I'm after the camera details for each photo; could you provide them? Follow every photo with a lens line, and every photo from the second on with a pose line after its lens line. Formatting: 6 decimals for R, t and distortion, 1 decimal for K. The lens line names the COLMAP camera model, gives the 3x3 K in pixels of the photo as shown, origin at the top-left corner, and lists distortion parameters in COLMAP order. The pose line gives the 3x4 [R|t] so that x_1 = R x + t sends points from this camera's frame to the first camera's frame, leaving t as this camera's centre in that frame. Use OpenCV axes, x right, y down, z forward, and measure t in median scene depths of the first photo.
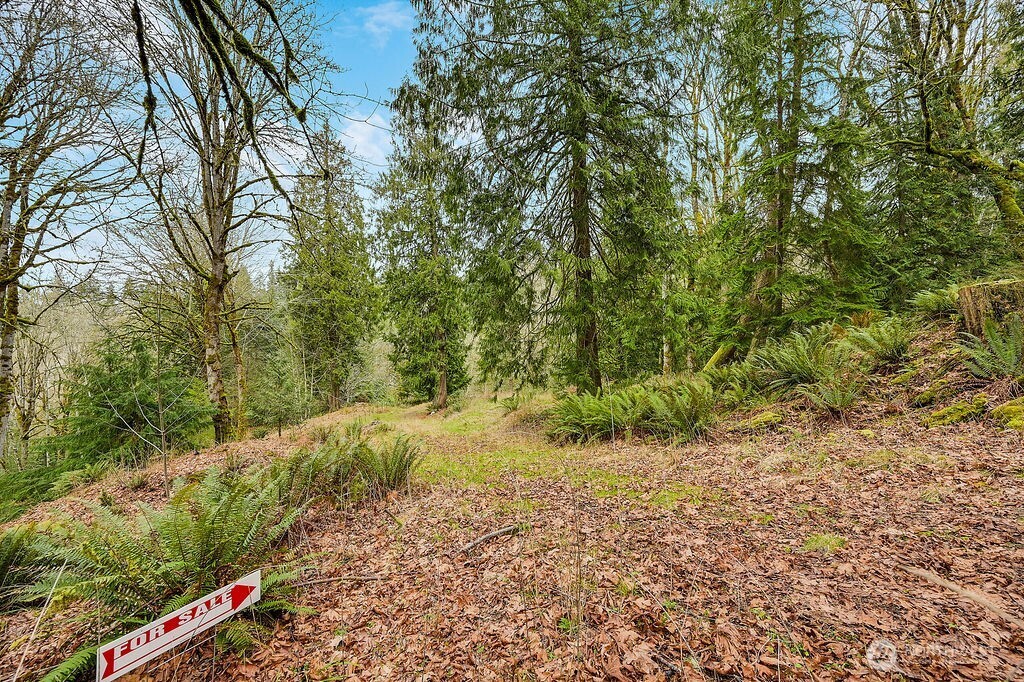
lens RADIAL K [[416.1, 0, 512.0], [0, 416.1, 341.0], [0, 0, 1]] dist [-0.000150, 0.000098]
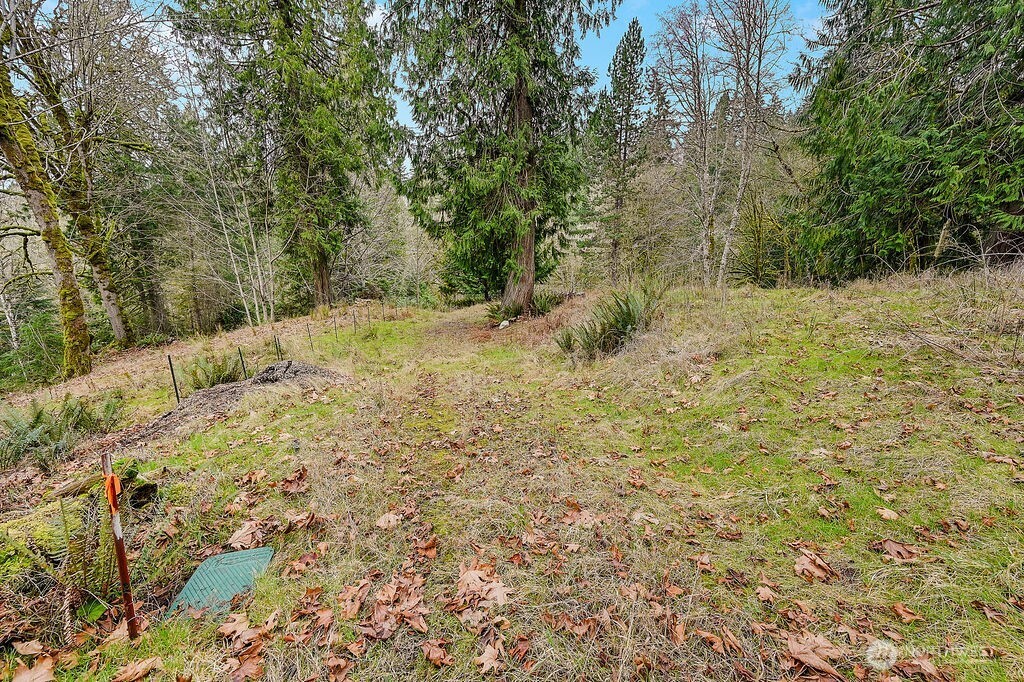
lens RADIAL K [[416.1, 0, 512.0], [0, 416.1, 341.0], [0, 0, 1]] dist [-0.000150, 0.000098]
pose [[0.992840, 0.037454, -0.113429, -0.124311], [-0.010532, 0.973321, 0.229206, 0.086023], [0.118988, -0.226370, 0.966746, 0.552489]]
